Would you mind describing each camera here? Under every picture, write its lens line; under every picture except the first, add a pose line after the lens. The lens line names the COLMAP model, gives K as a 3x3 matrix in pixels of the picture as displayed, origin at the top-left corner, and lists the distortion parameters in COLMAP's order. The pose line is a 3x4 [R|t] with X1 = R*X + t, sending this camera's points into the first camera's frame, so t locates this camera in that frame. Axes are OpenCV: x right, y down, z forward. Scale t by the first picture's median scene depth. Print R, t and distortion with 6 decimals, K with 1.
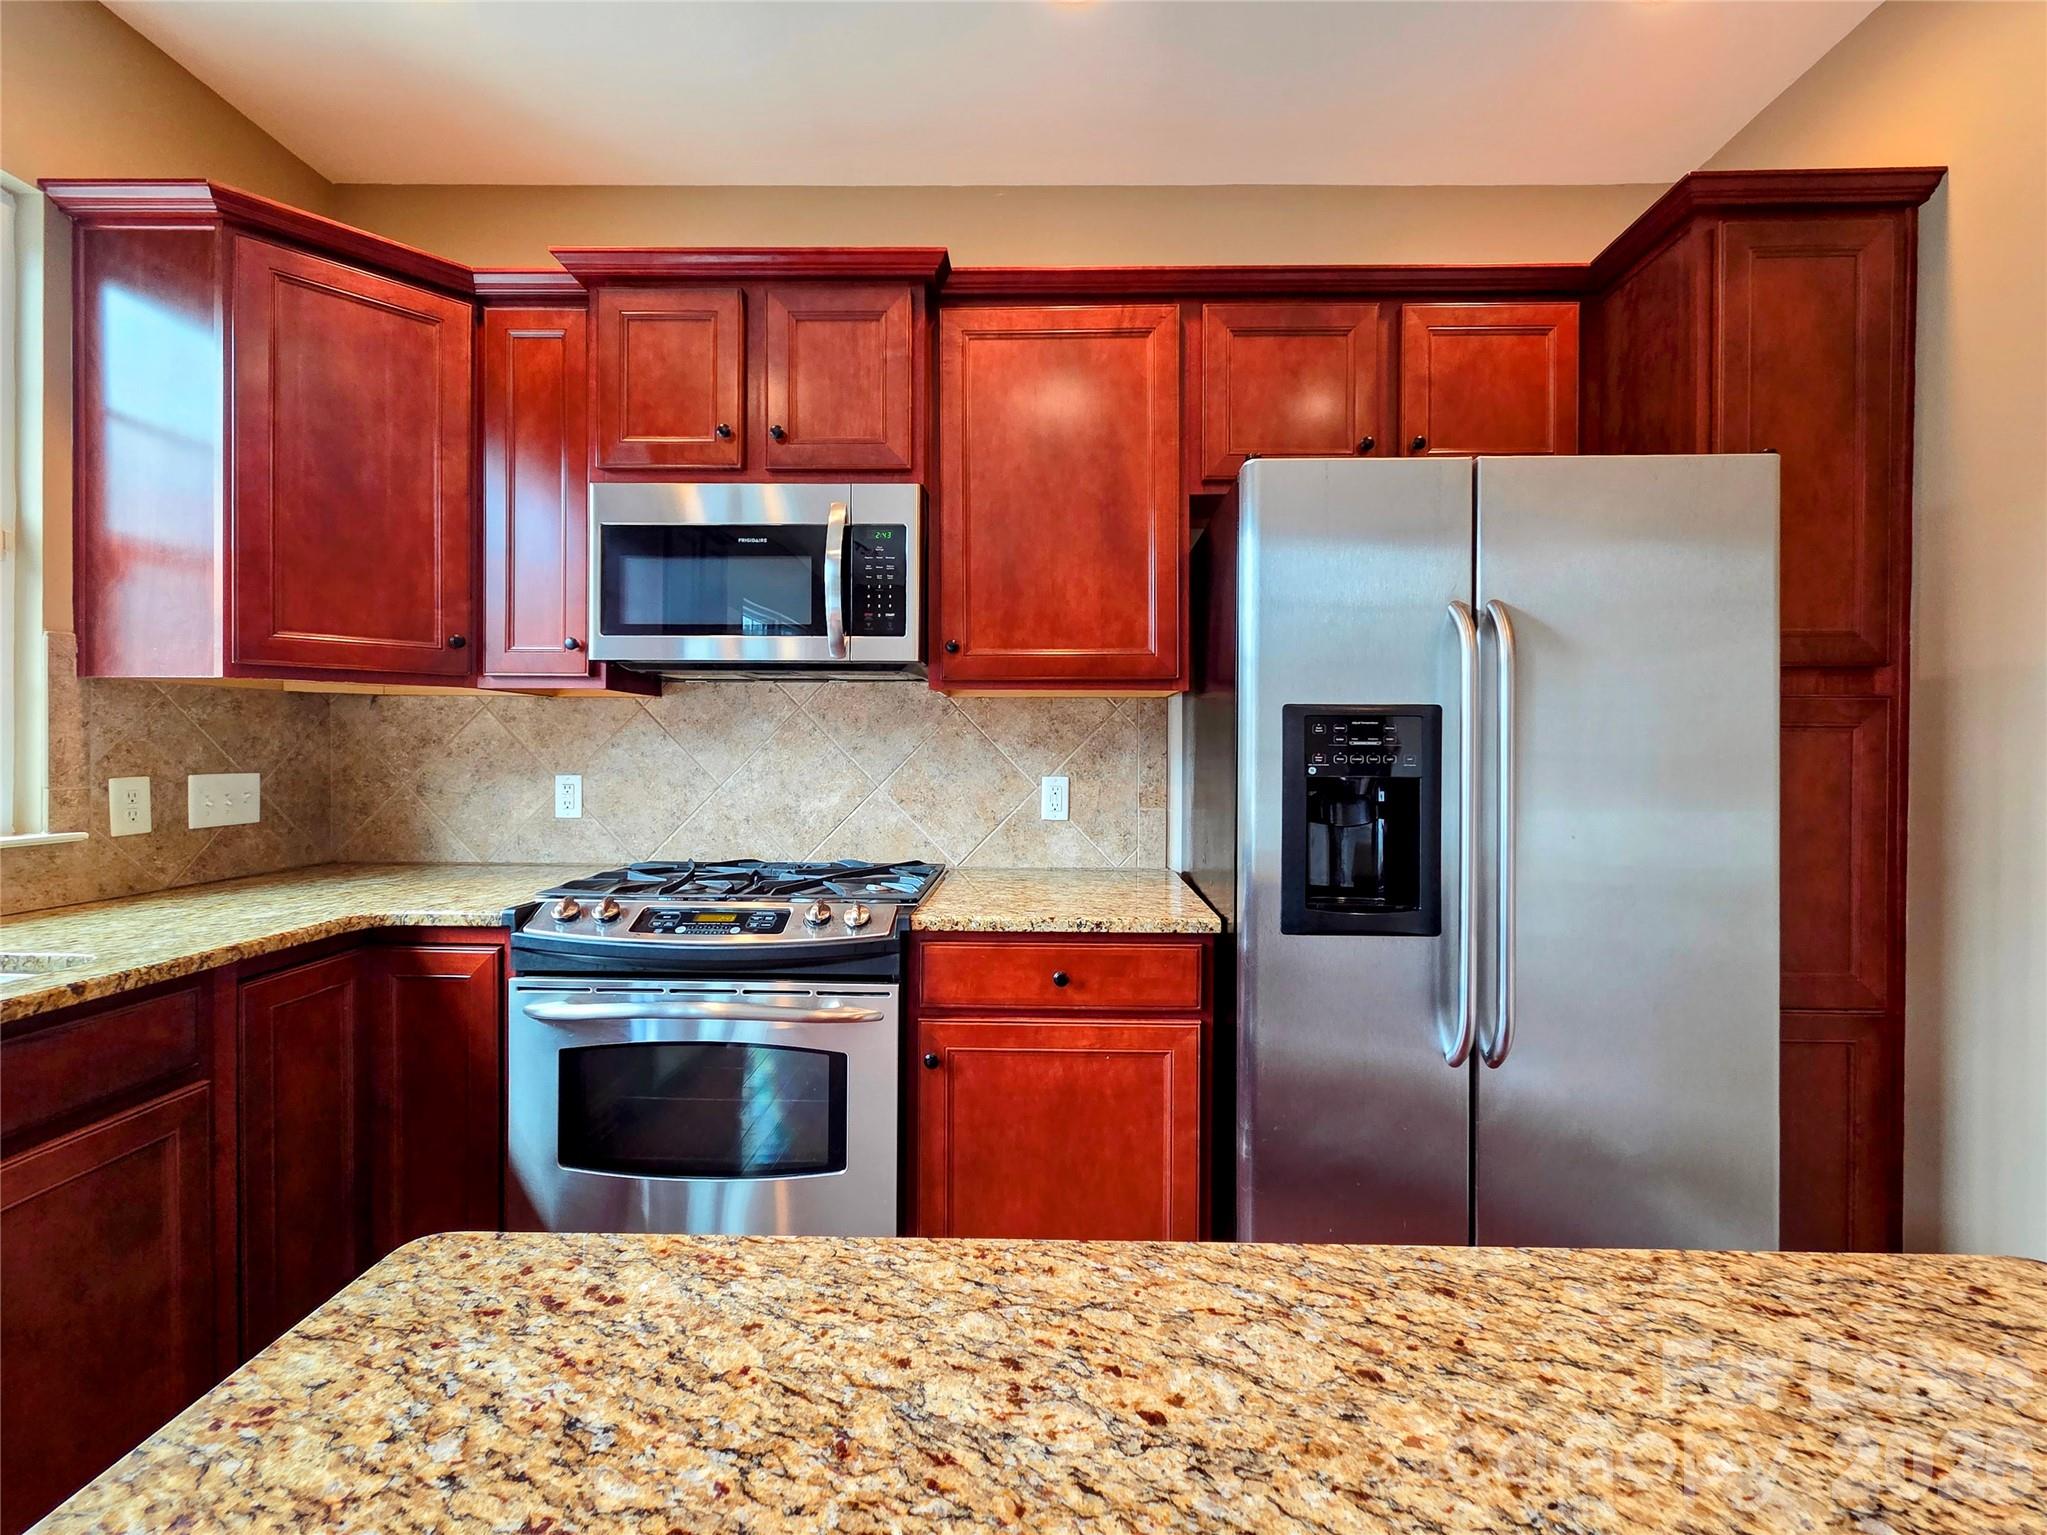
lens RADIAL K [[843.1, 0, 1033.3], [0, 843.1, 753.6], [0, 0, 1]] dist [0.004258, -0.000610]
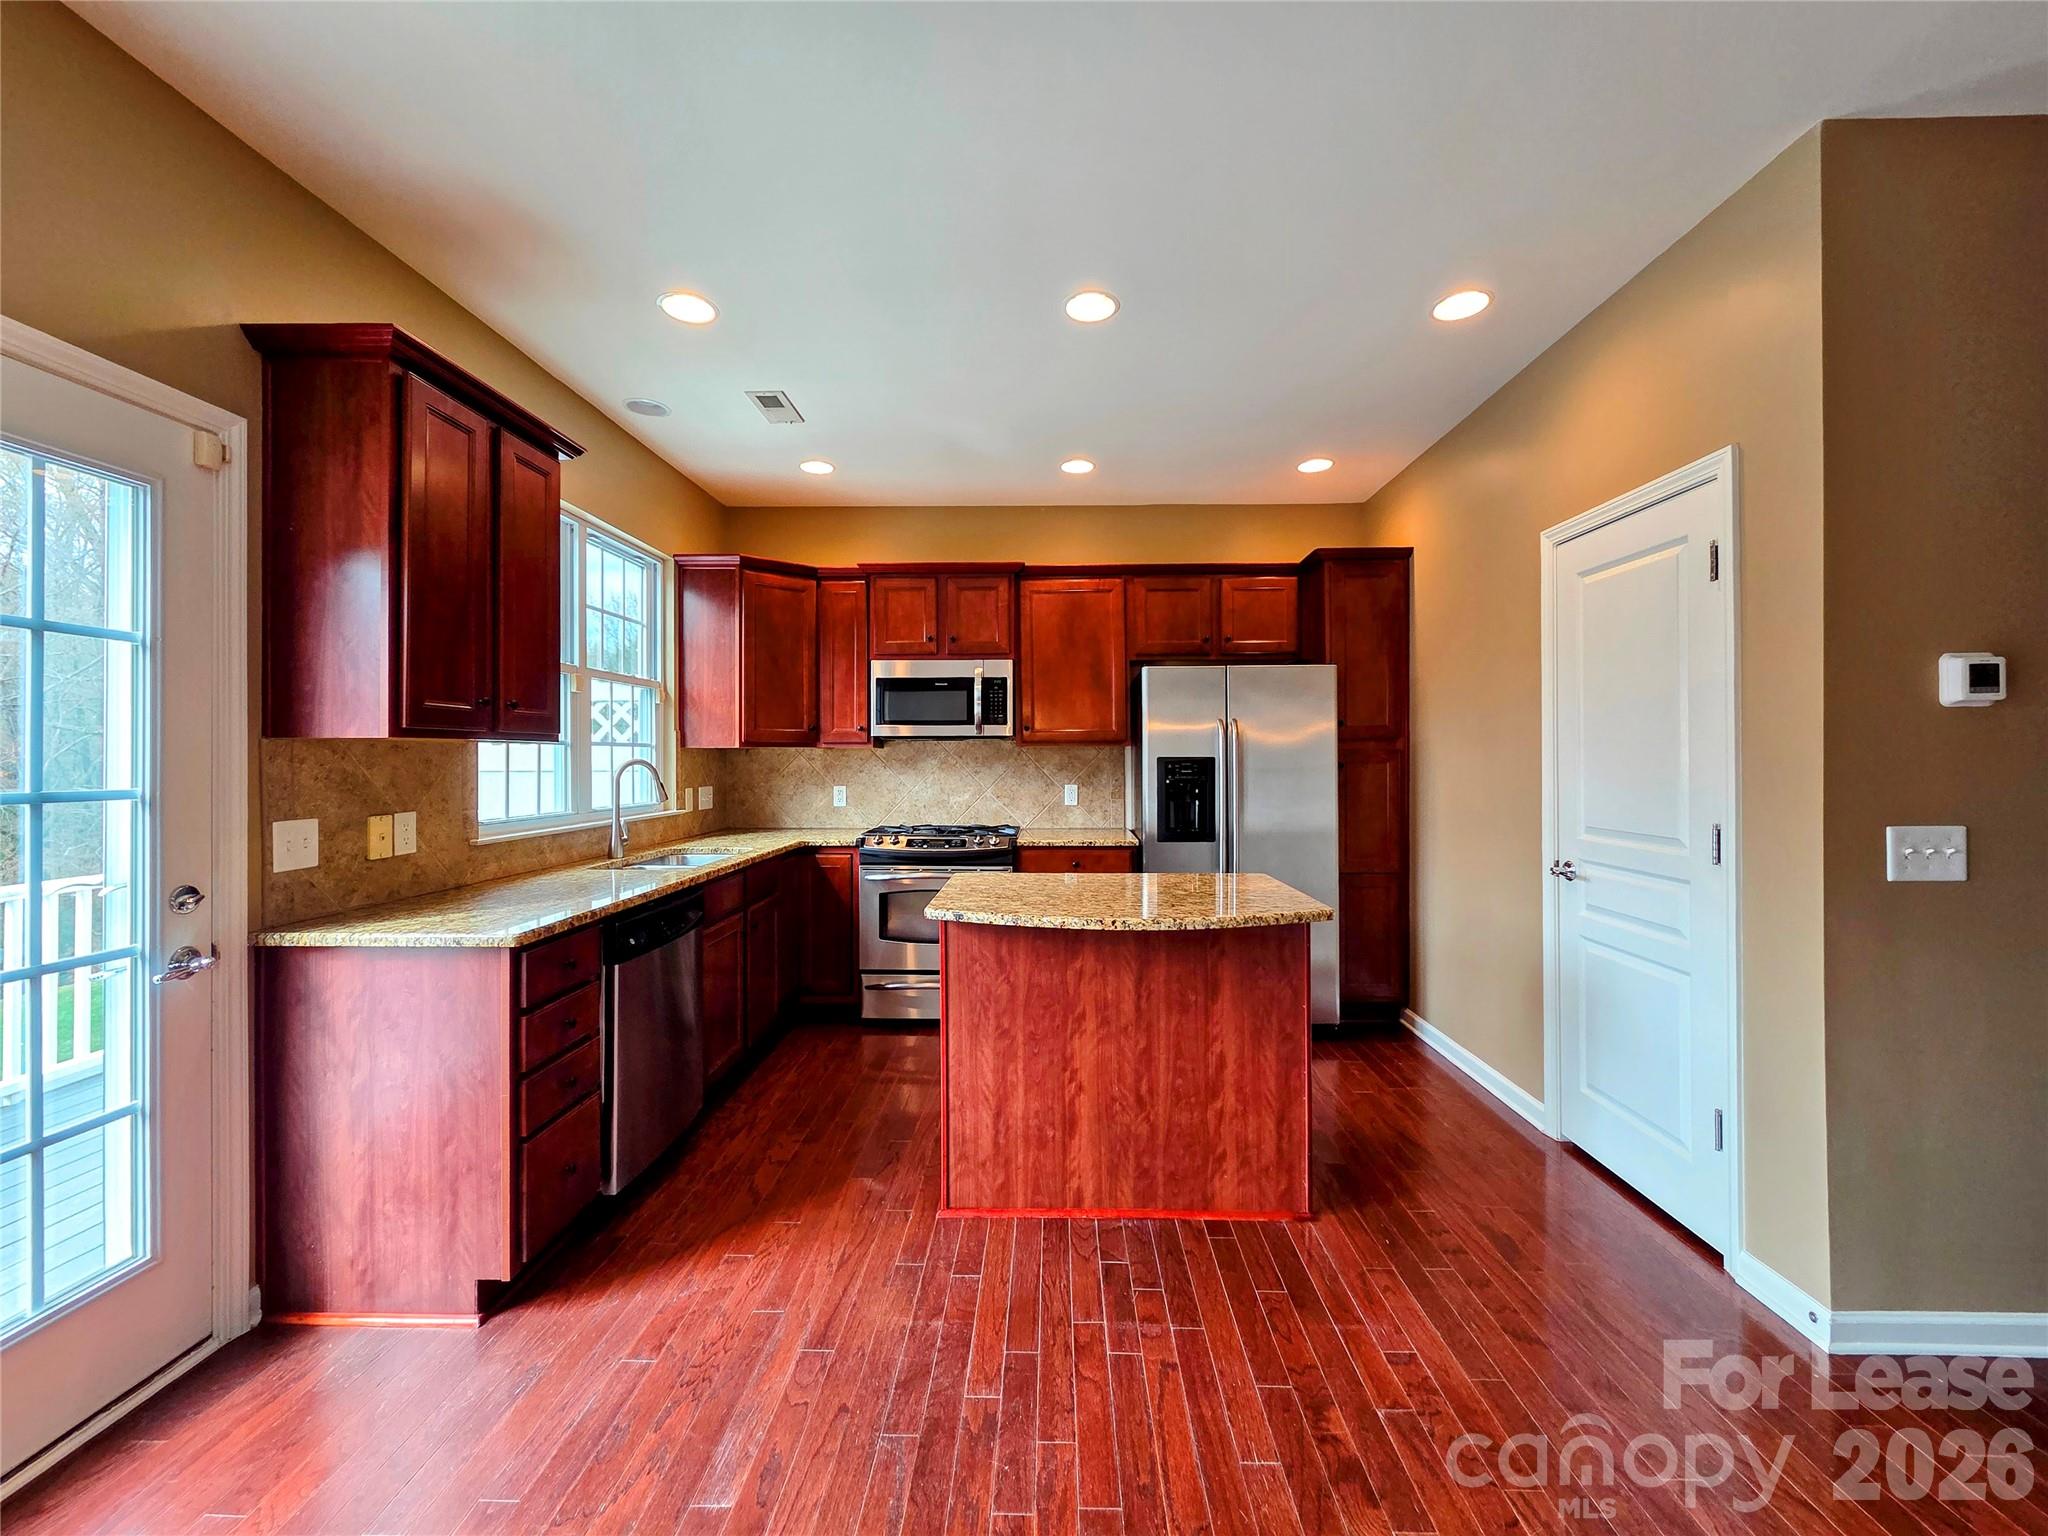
lens RADIAL K [[837.0, 0, 1035.2], [0, 837.0, 754.8], [0, 0, 1]] dist [0.003674, -0.000047]
pose [[0.999954, -0.008714, -0.003975, -0.065970], [0.008677, 0.999920, -0.009228, -0.034544], [0.004055, 0.009193, 0.999950, -1.315743]]
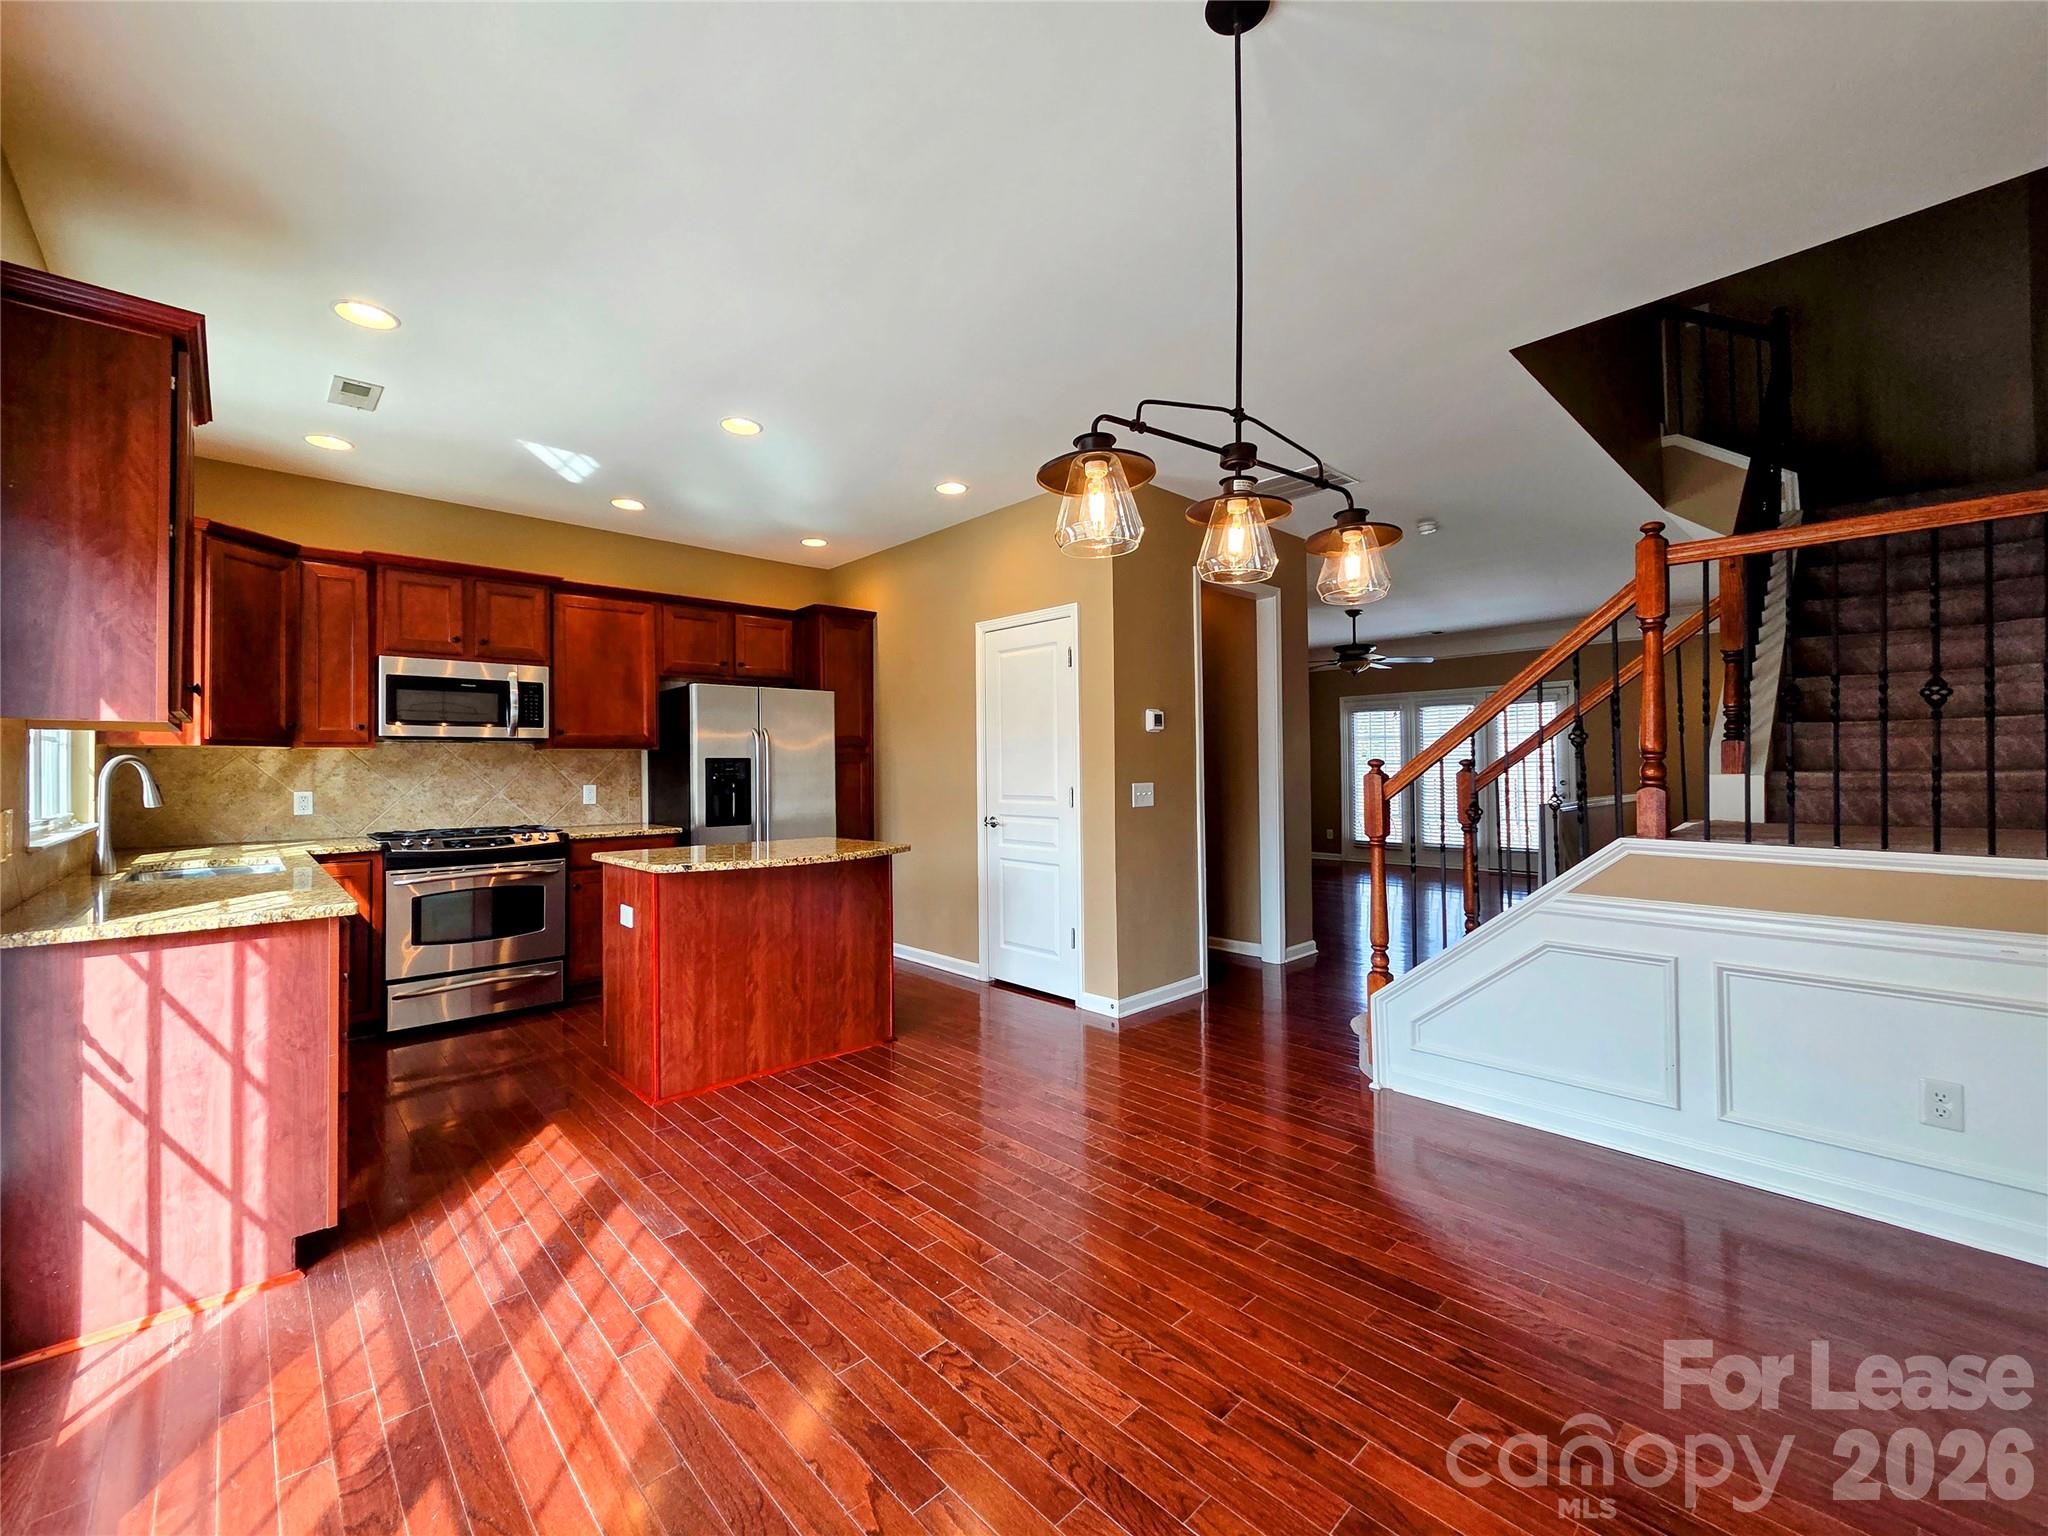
lens RADIAL K [[837.0, 0, 1035.2], [0, 837.0, 754.8], [0, 0, 1]] dist [0.003674, -0.000047]
pose [[0.712282, -0.001997, 0.701890, -0.847634], [0.018284, 0.999709, -0.015710, 0.003658], [-0.701655, 0.024023, 0.712112, -1.751224]]
